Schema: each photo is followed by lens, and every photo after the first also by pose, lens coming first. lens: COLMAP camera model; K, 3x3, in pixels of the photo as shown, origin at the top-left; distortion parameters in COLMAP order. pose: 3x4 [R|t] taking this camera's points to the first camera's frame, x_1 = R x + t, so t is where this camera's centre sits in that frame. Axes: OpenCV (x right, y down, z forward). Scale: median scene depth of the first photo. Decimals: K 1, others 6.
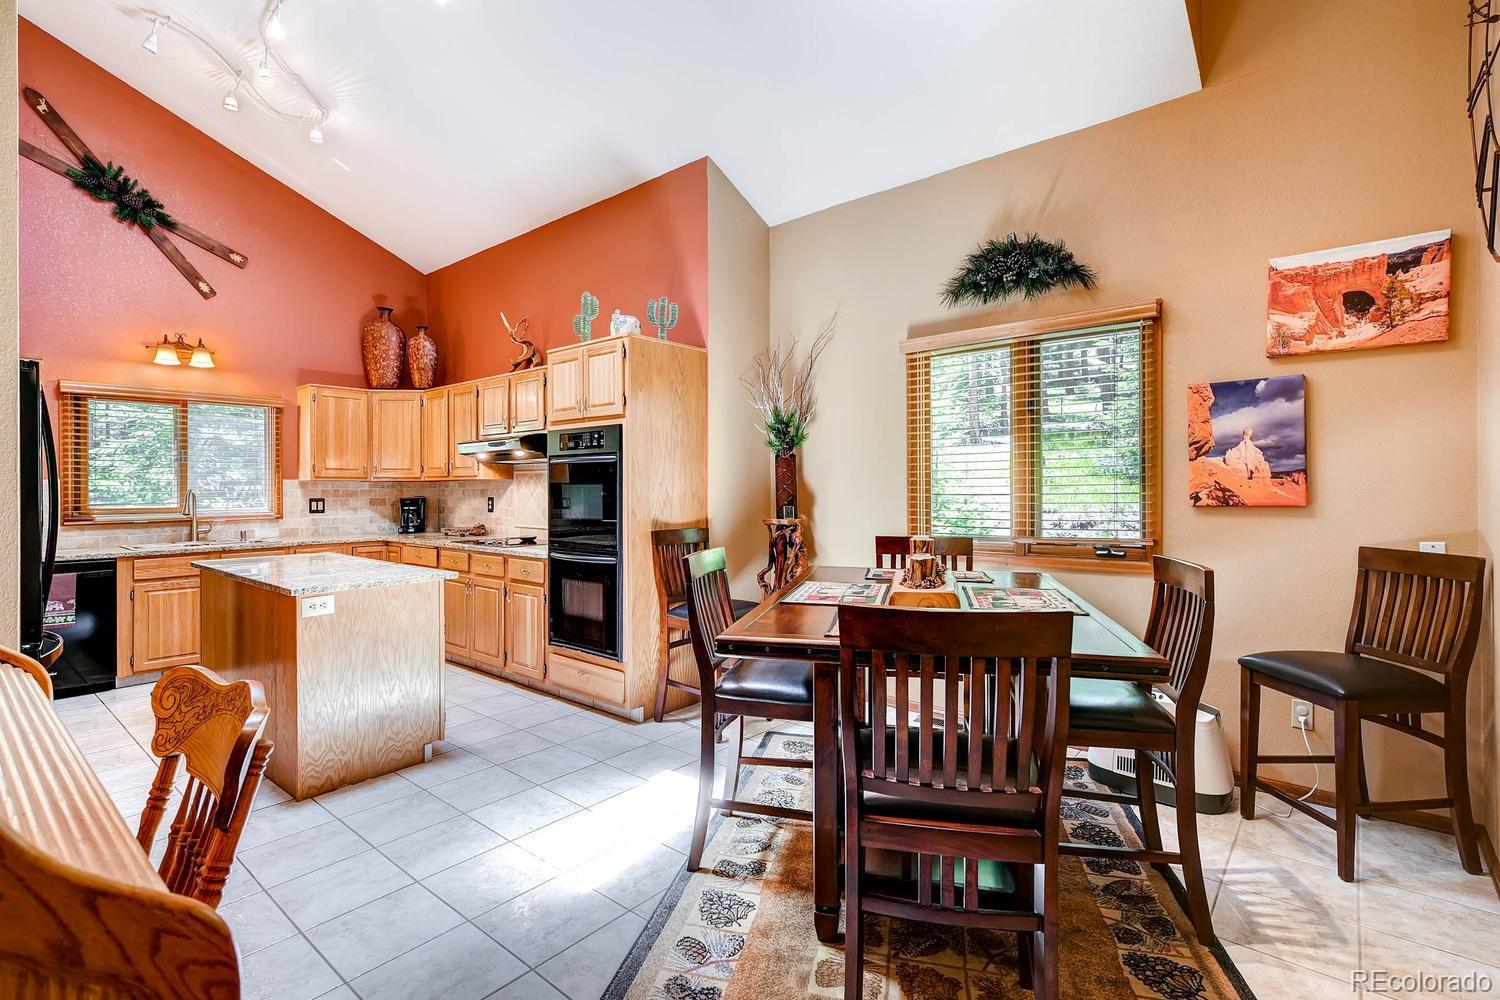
lens RADIAL K [[704.8, 0, 751.4], [0, 704.8, 486.3], [0, 0, 1]] dist [0.007410, -0.002106]
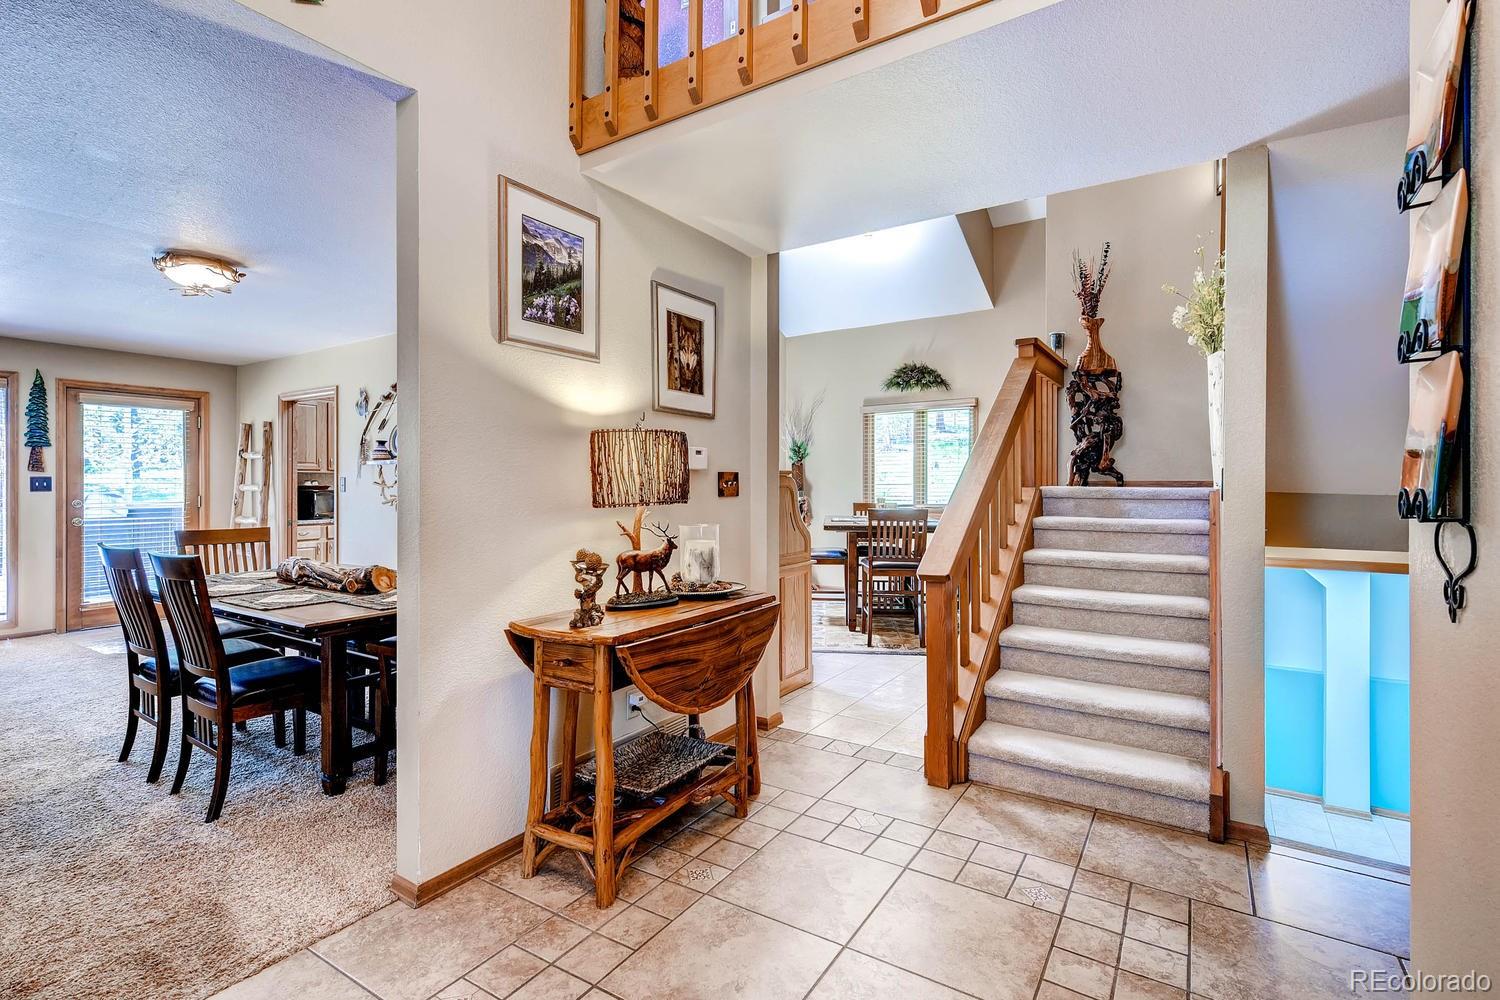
lens RADIAL K [[704.8, 0, 749.9], [0, 704.8, 495.6], [0, 0, 1]] dist [0.007410, -0.002106]
pose [[0.990349, 0.000431, 0.138595, -0.346475], [-0.001249, 0.999982, 0.005817, 0.031238], [-0.138590, -0.005934, 0.990332, -0.865156]]
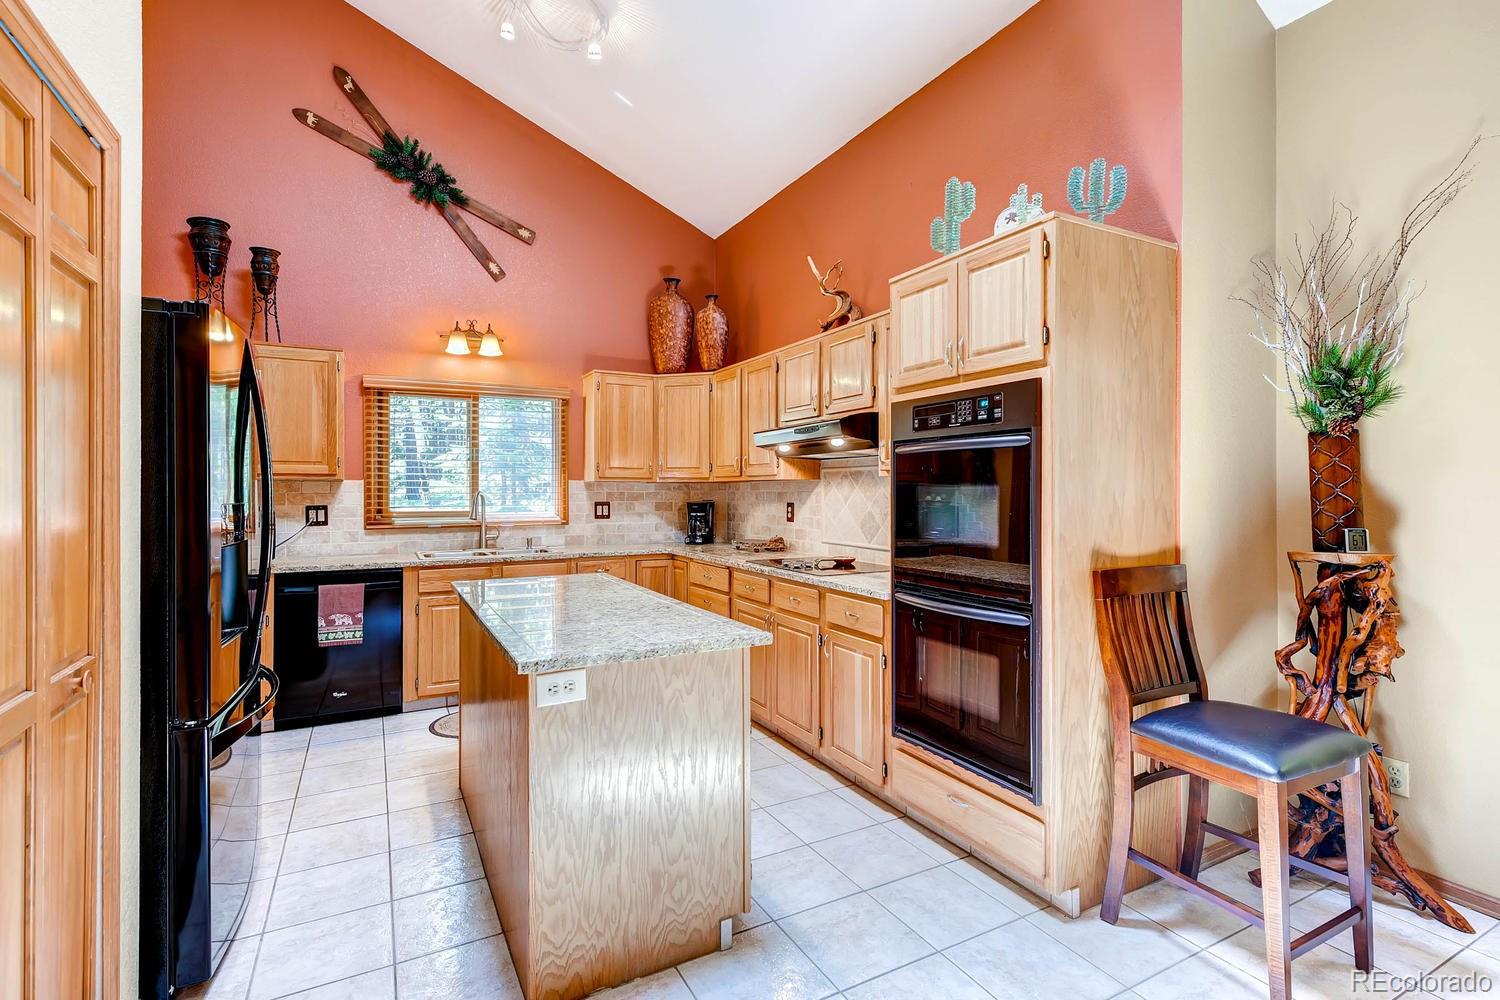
lens RADIAL K [[704.8, 0, 741.0], [0, 704.8, 493.1], [0, 0, 1]] dist [0.007410, -0.002106]
pose [[0.925905, 0.005178, -0.377720, -0.168734], [-0.002950, 0.999975, 0.006478, 0.000076], [0.377744, -0.004884, 0.925897, 0.344172]]
